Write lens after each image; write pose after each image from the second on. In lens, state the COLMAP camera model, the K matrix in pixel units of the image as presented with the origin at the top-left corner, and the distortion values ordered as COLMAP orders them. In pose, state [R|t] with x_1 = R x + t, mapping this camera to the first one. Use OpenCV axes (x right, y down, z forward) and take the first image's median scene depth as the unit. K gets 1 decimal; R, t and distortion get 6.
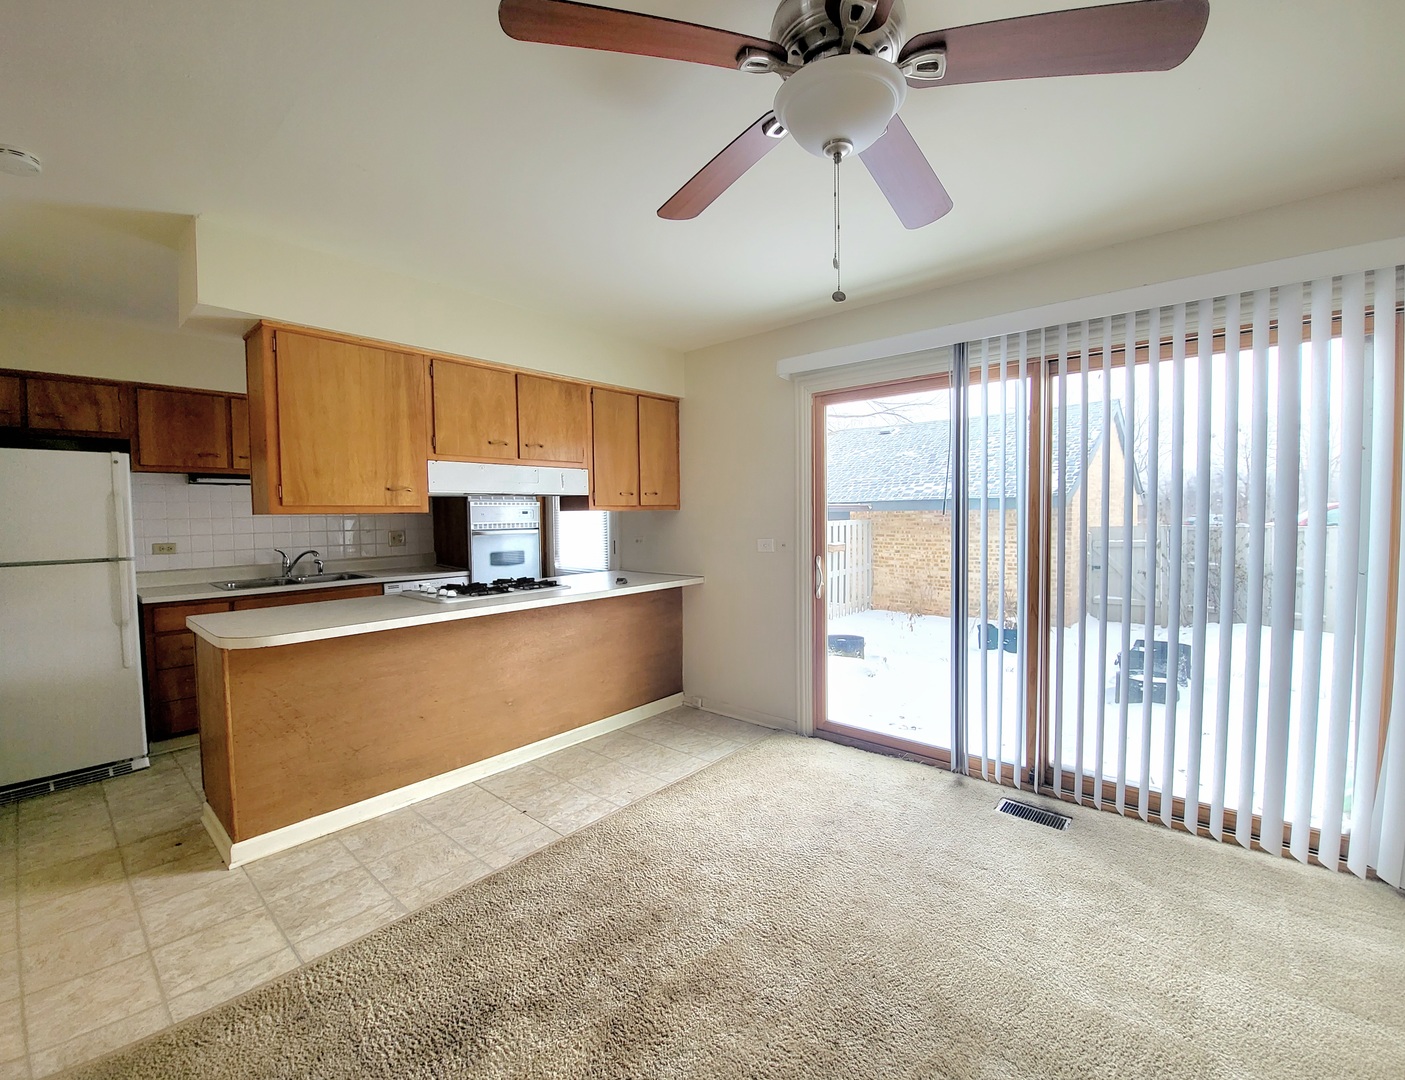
lens RADIAL K [[608.8, 0, 705.1], [0, 608.8, 535.3], [0, 0, 1]] dist [-0.012627, -0.001381]
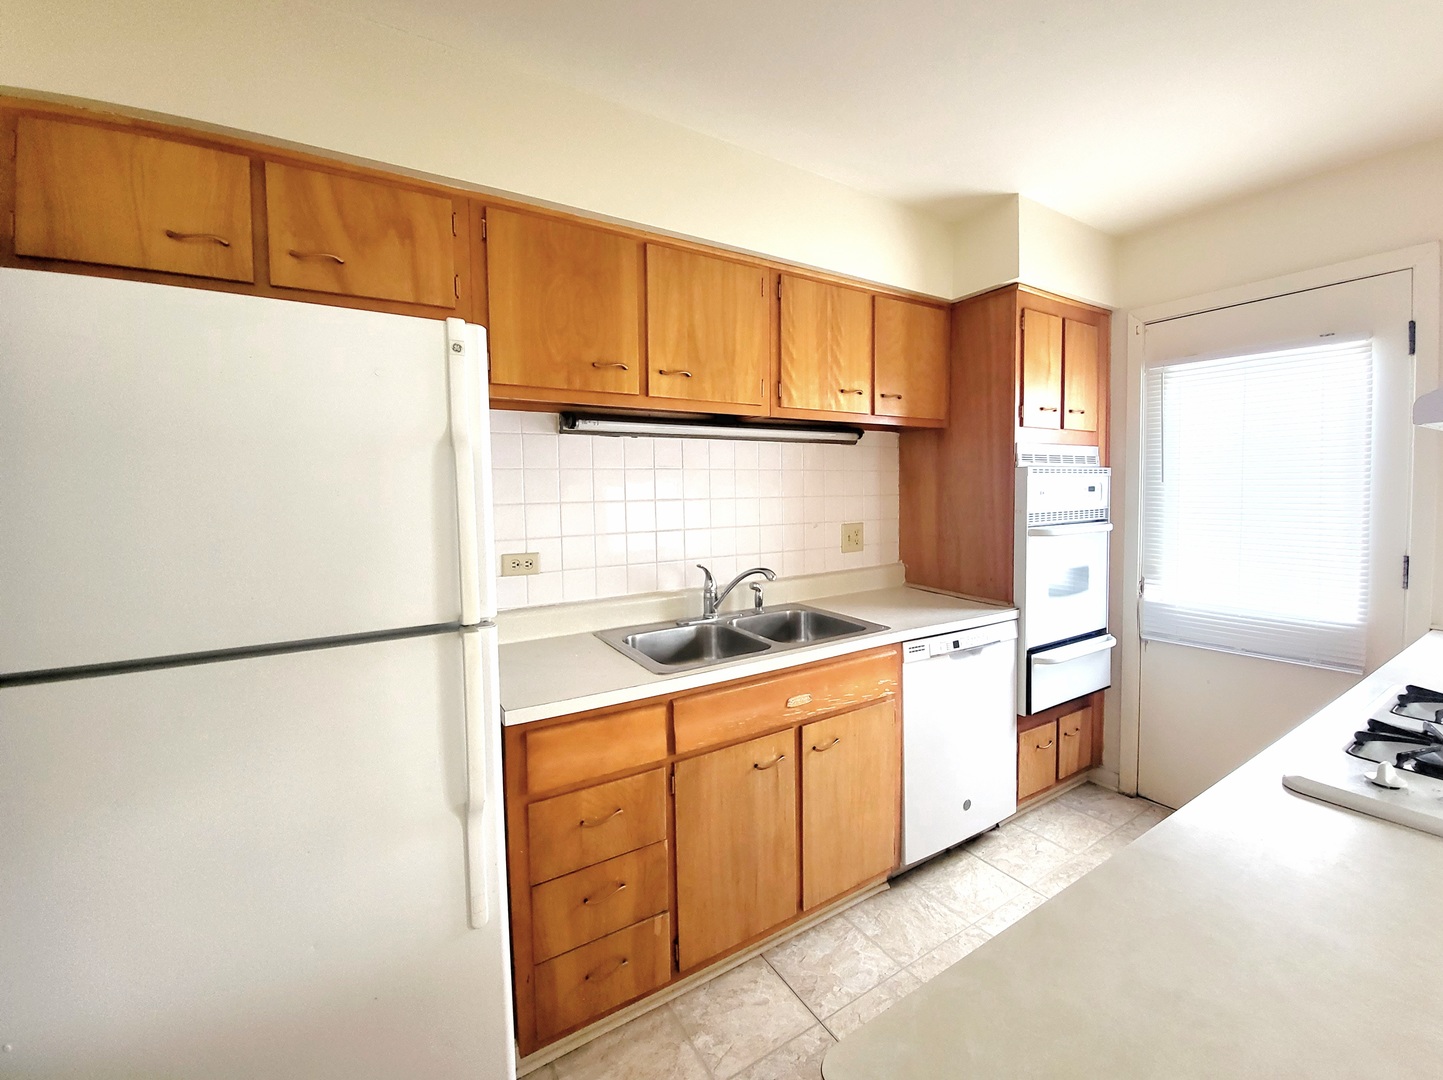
lens RADIAL K [[585.2, 0, 706.5], [0, 585.2, 517.5], [0, 0, 1]] dist [-0.002305, 0.000233]
pose [[0.949529, 0.015459, -0.313298, -0.649416], [-0.010562, 0.999794, 0.017322, -0.028245], [0.313501, -0.013139, 0.949497, 0.637226]]
